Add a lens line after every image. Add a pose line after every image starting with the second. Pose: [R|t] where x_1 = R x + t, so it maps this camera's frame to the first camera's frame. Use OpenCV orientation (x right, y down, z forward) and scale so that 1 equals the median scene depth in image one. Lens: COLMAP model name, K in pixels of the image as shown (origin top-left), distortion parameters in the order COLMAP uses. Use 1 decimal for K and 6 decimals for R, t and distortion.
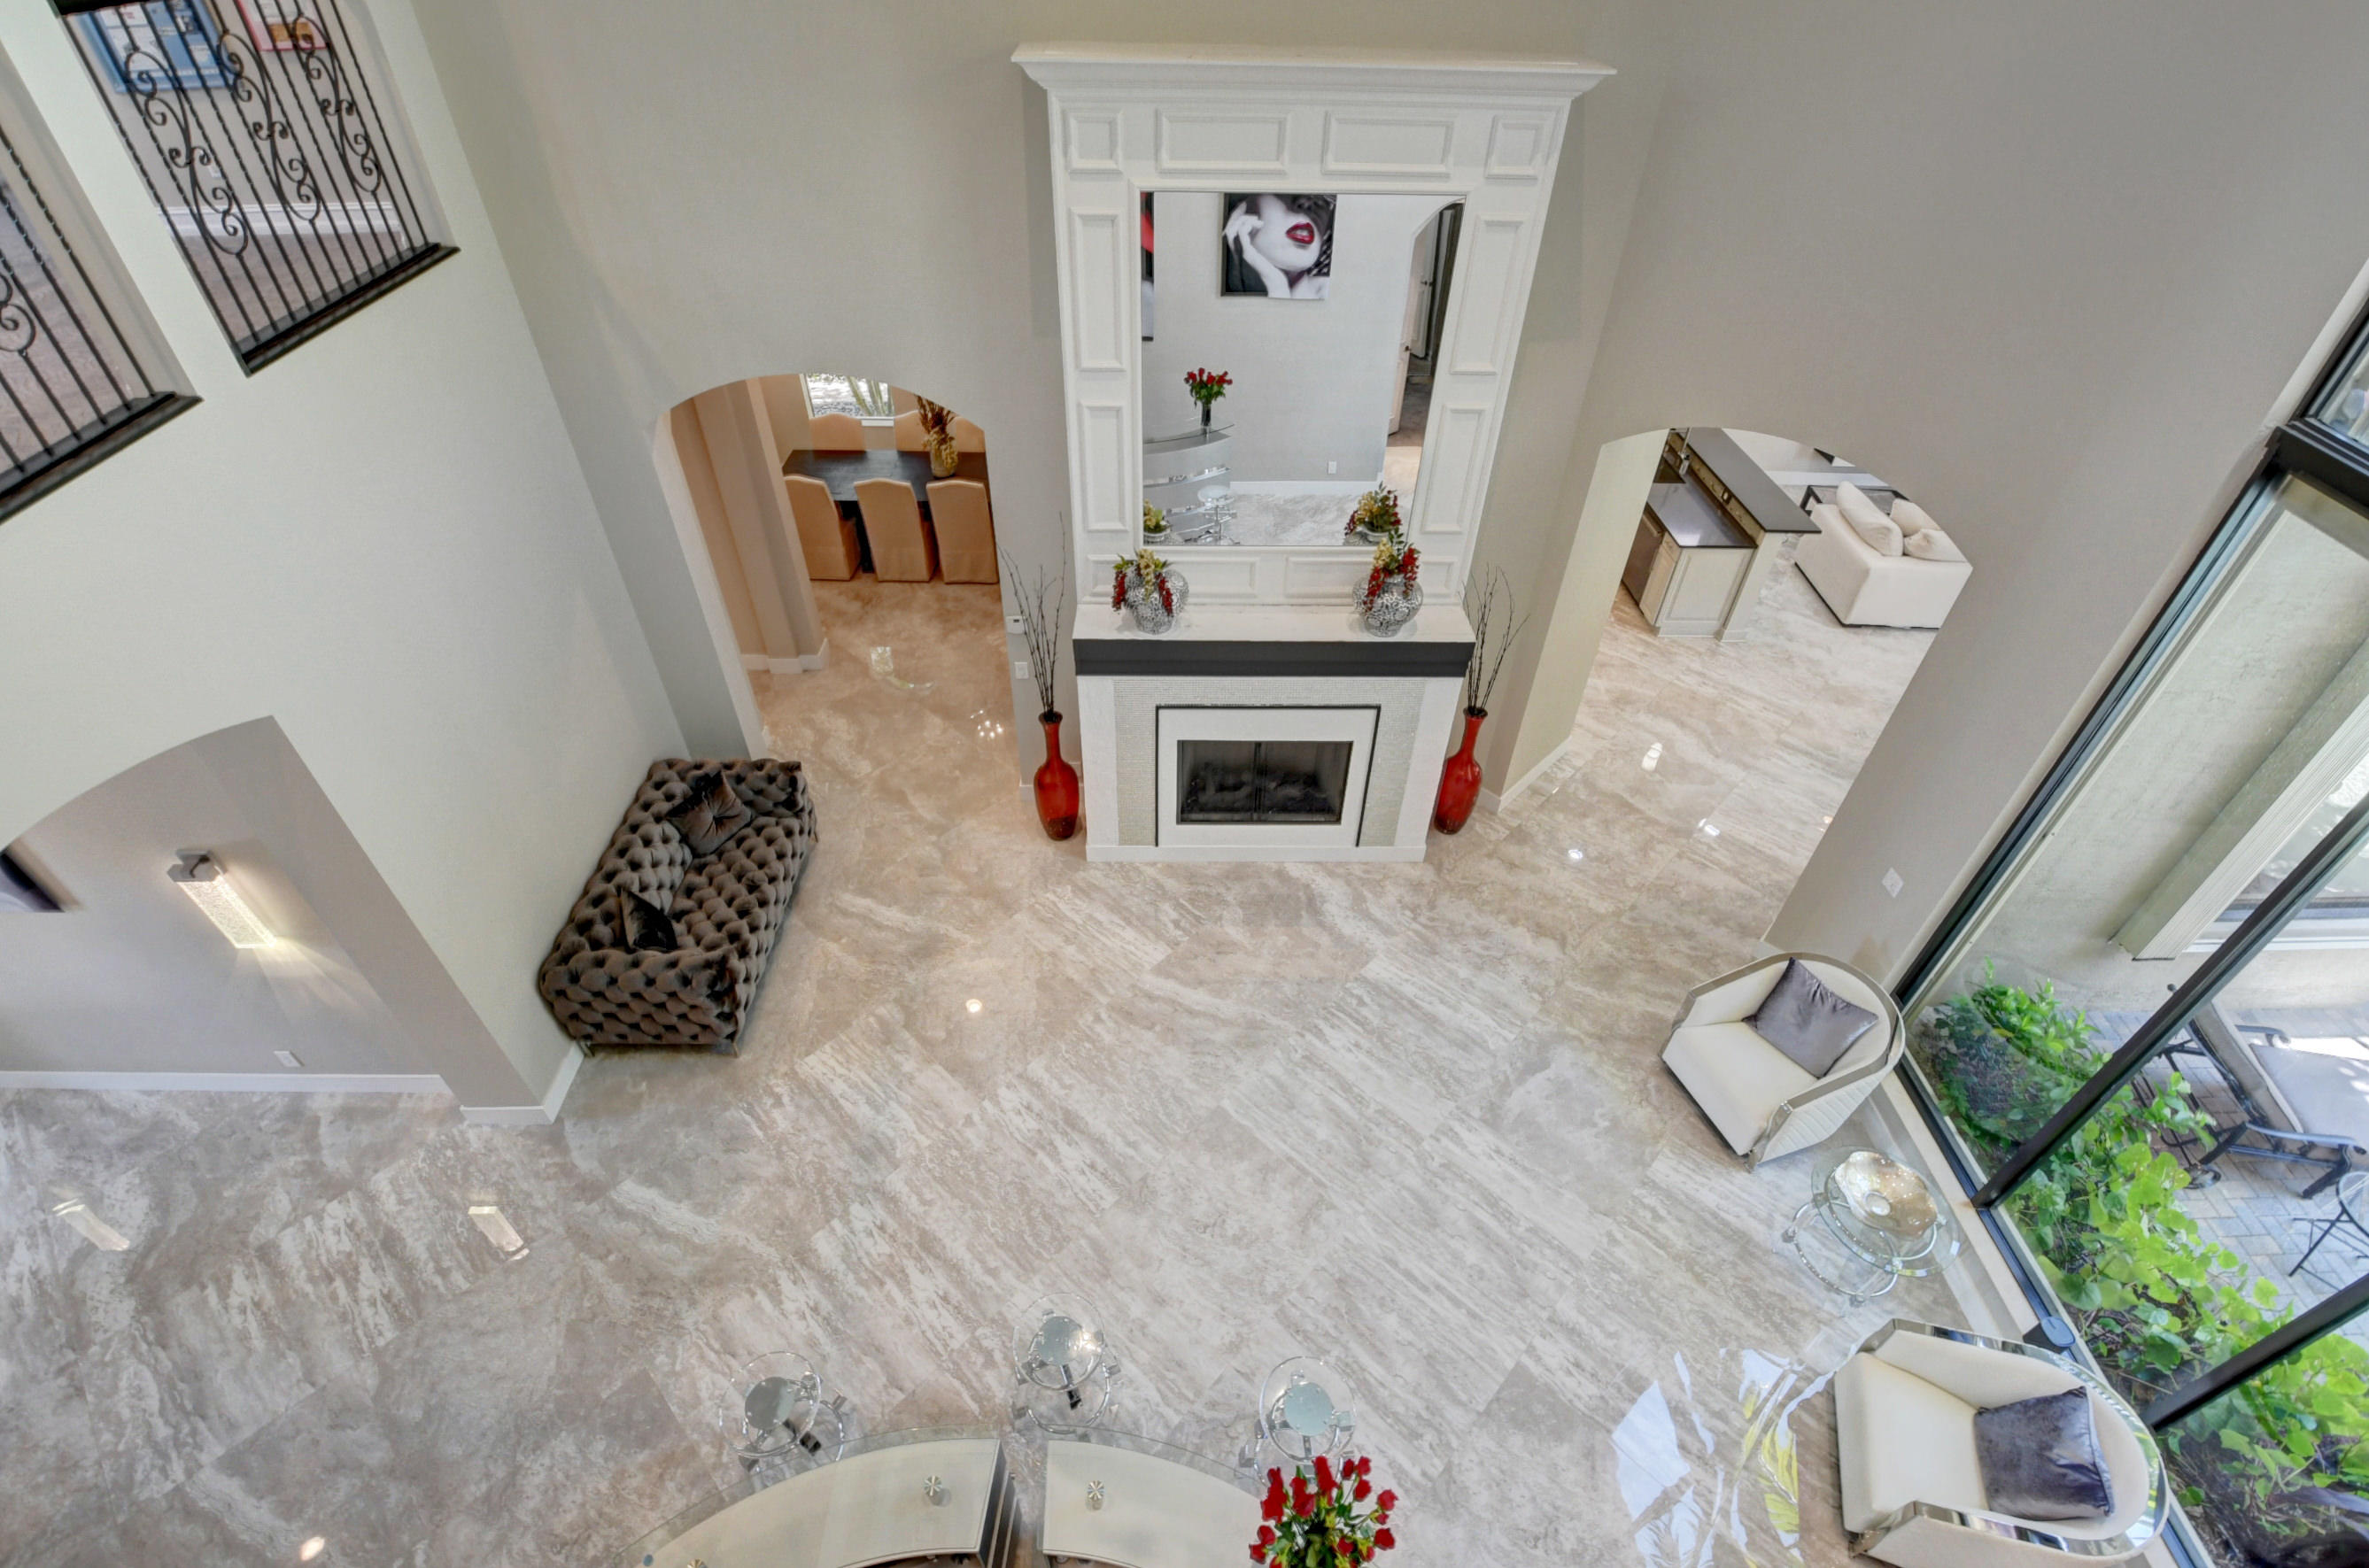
lens RADIAL K [[1047.0, 0, 1188.0], [0, 1047.0, 769.6], [0, 0, 1]] dist [-0.018217, -0.005014]
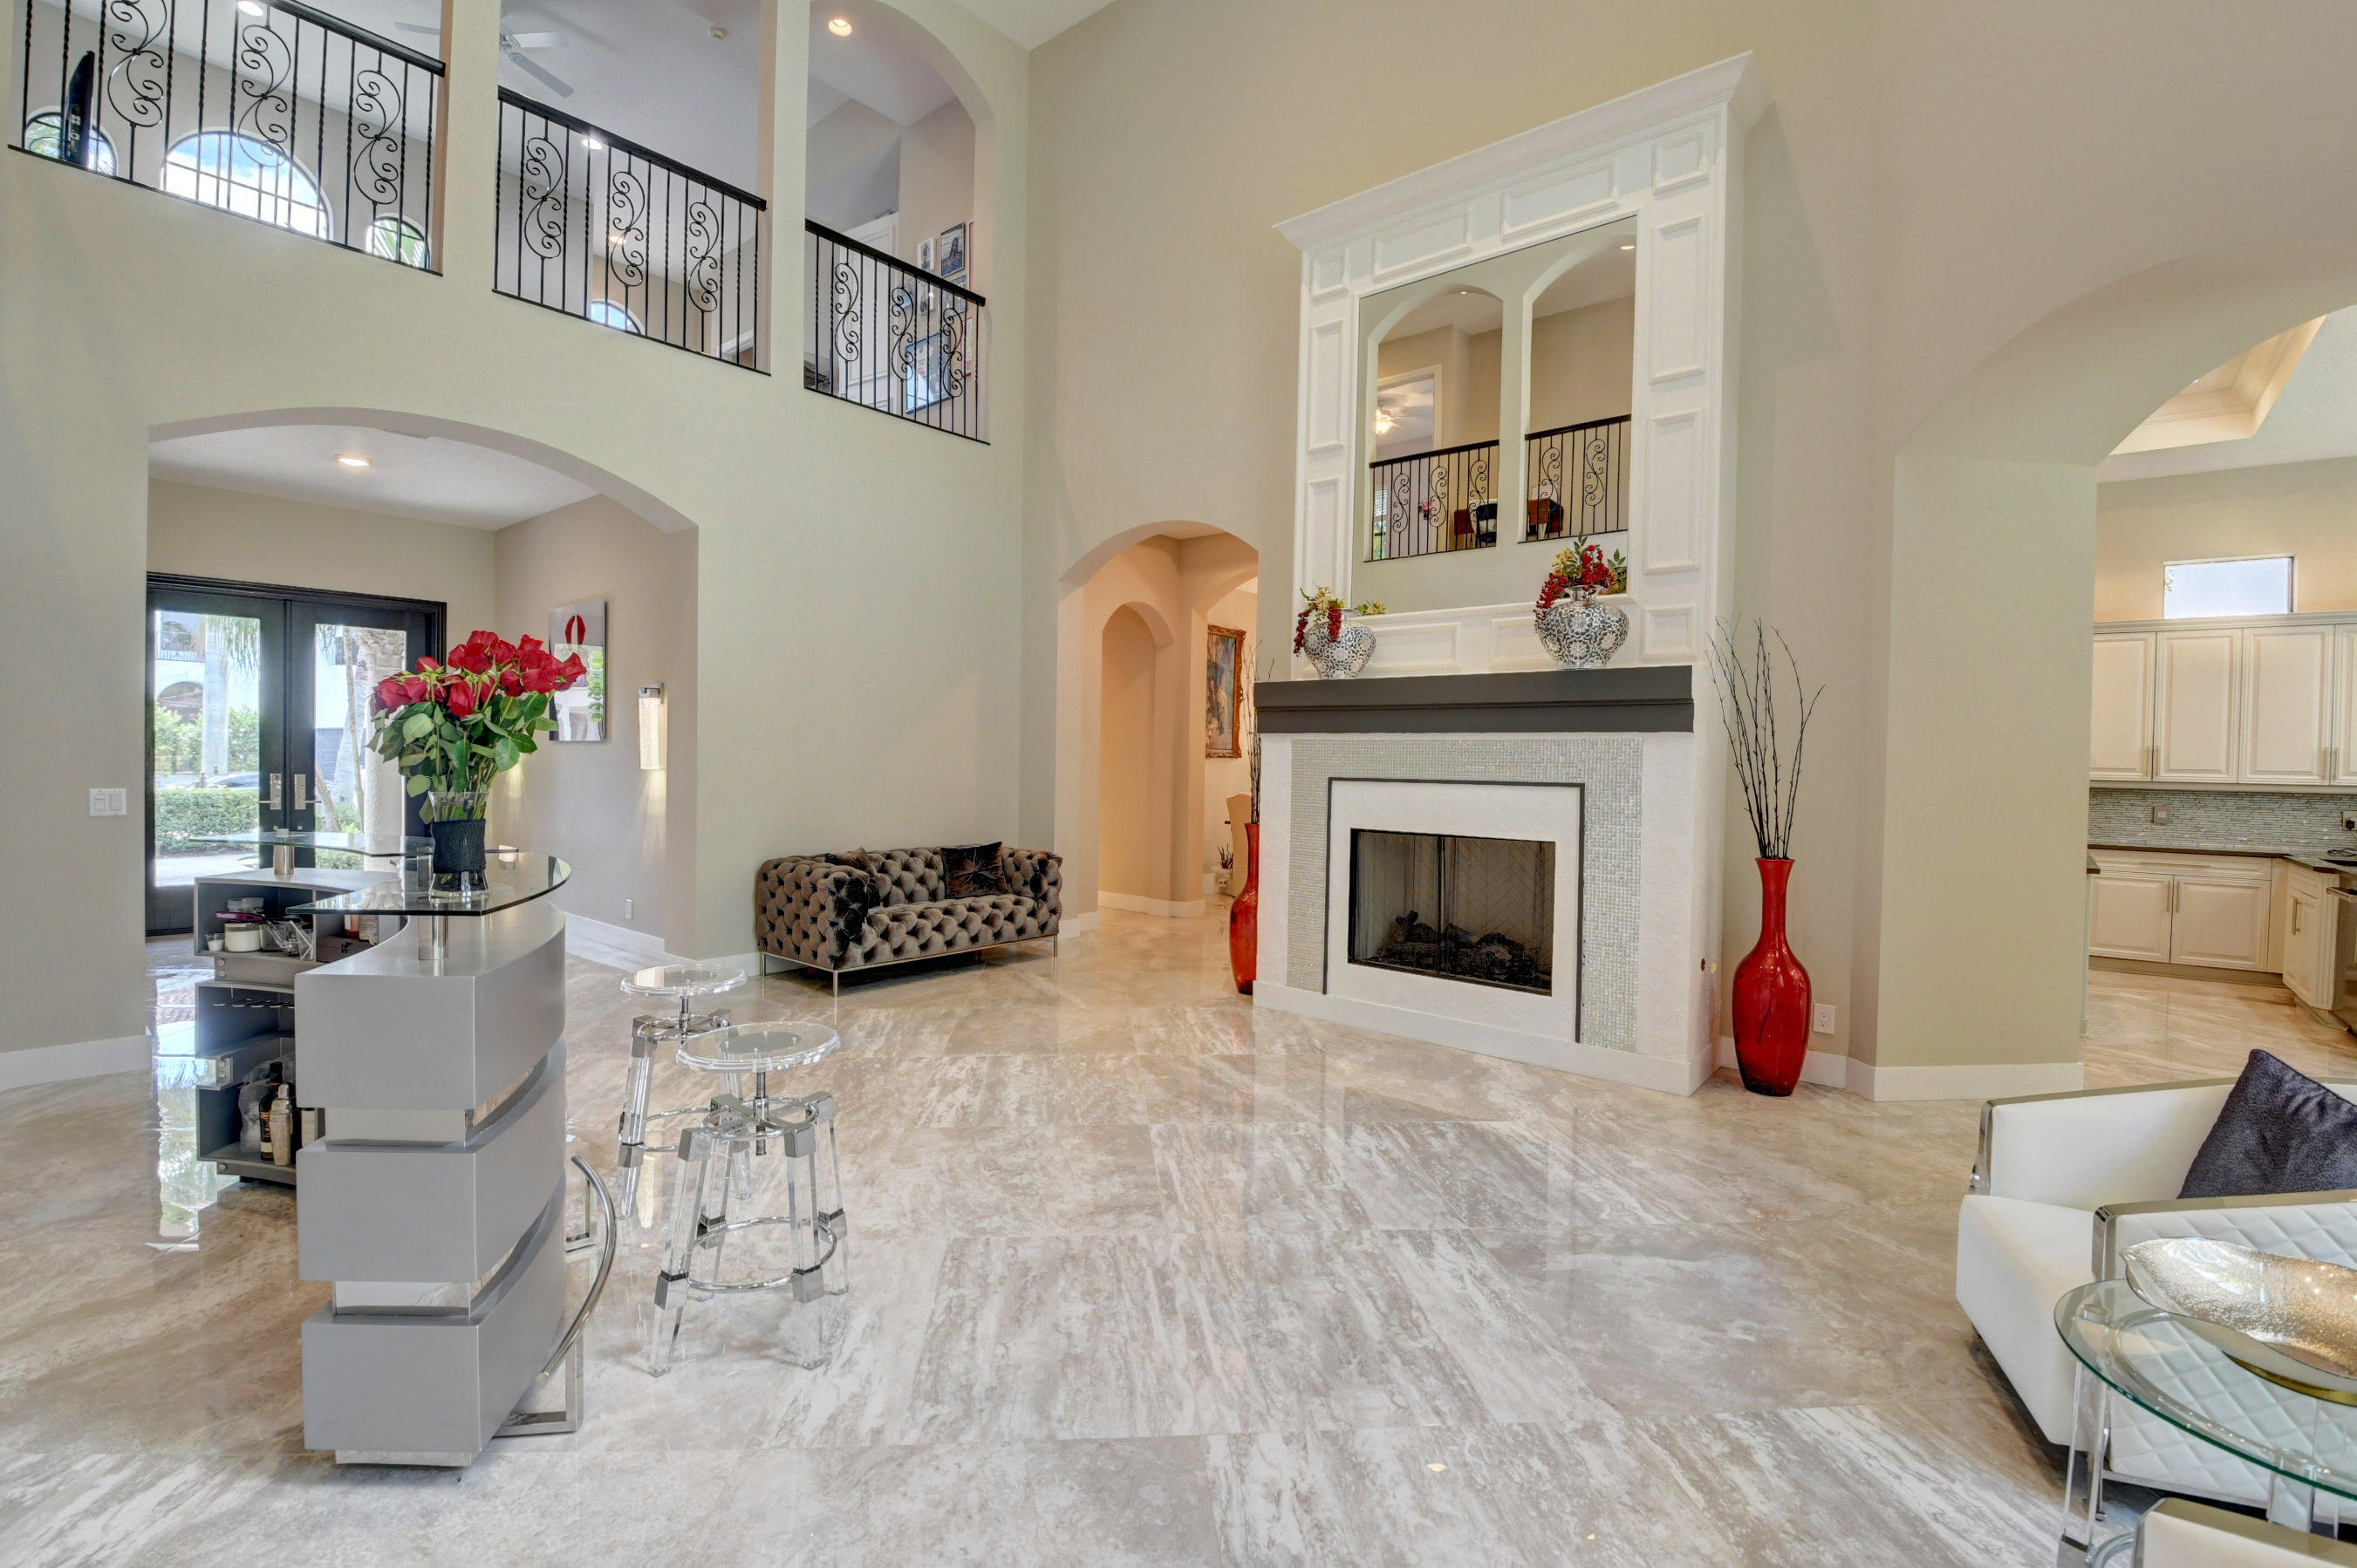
lens RADIAL K [[1041.7, 0, 1169.1], [0, 1041.7, 784.0], [0, 0, 1]] dist [-0.018217, -0.005014]
pose [[0.753931, 0.015189, -0.656778, 0.500147], [-0.434306, 0.761629, -0.480937, 0.479428], [0.492916, 0.647836, 0.580812, 0.451408]]
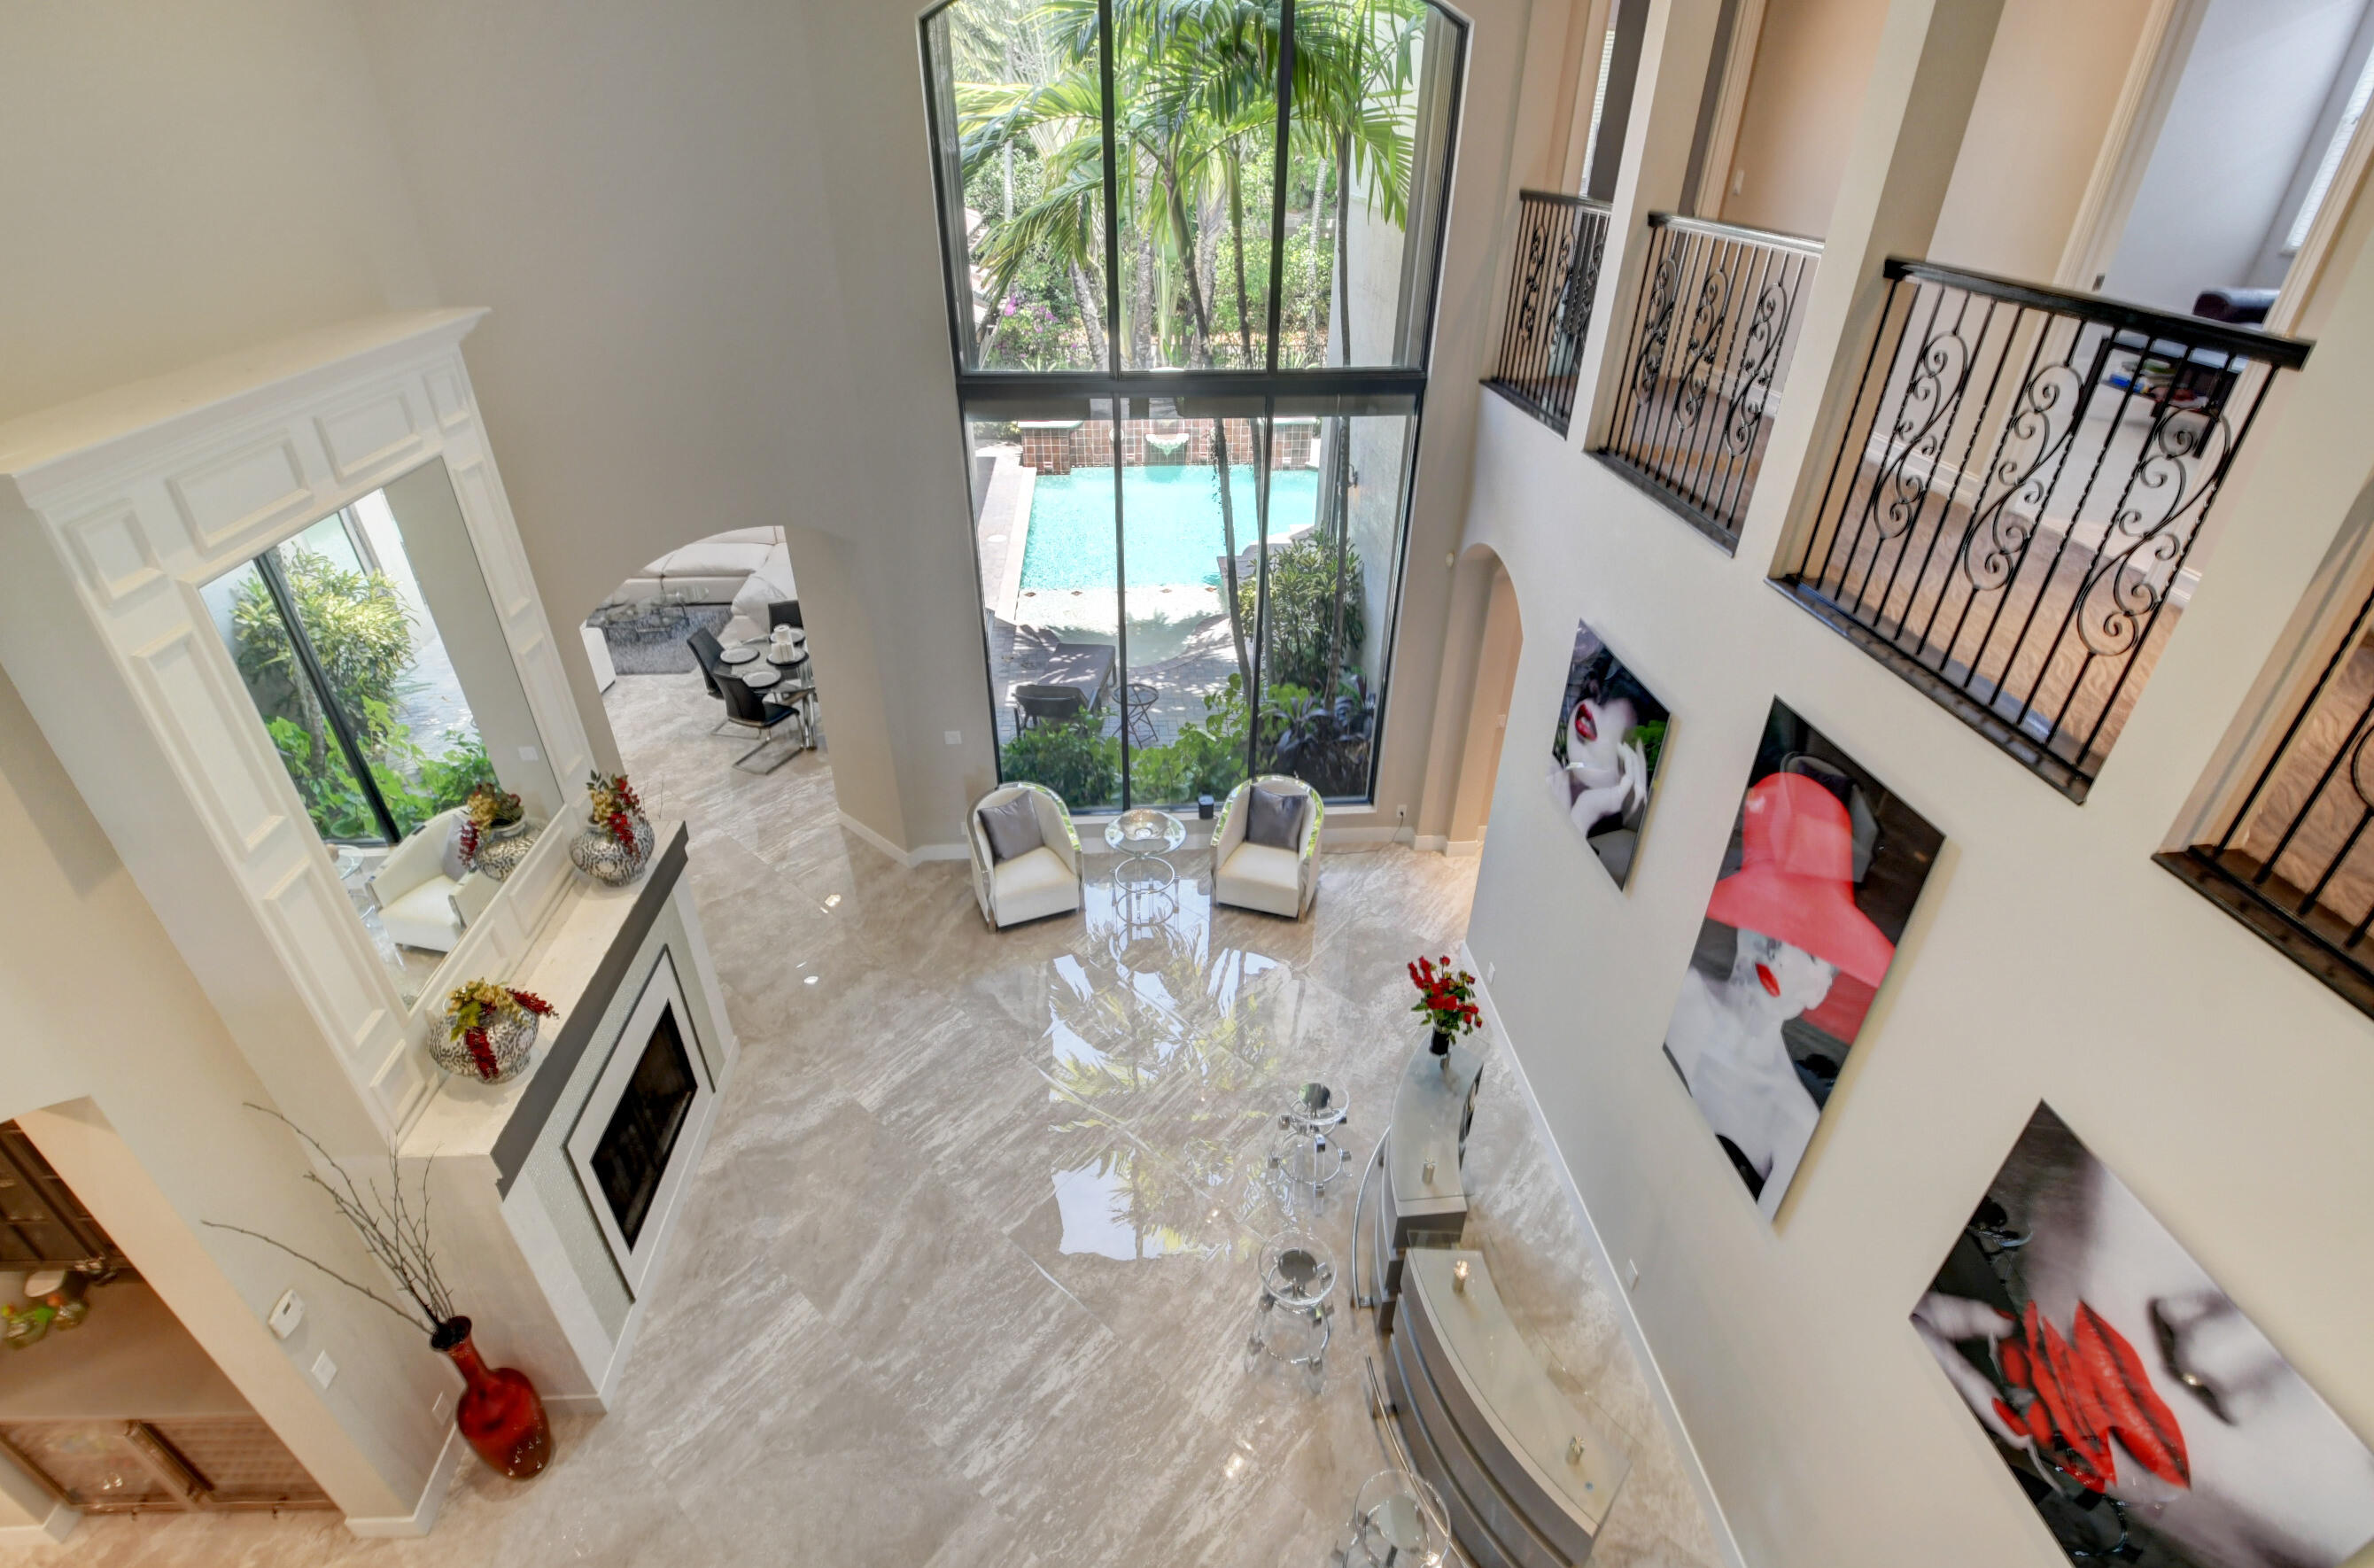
lens RADIAL K [[1049.4, 0, 1187.1], [0, 1049.4, 764.9], [0, 0, 1]] dist [-0.018217, -0.005014]
pose [[-0.063331, -0.536574, 0.841473, -0.587866], [0.643028, 0.622876, 0.445579, -0.302063], [-0.763219, 0.569310, 0.305585, 0.299904]]
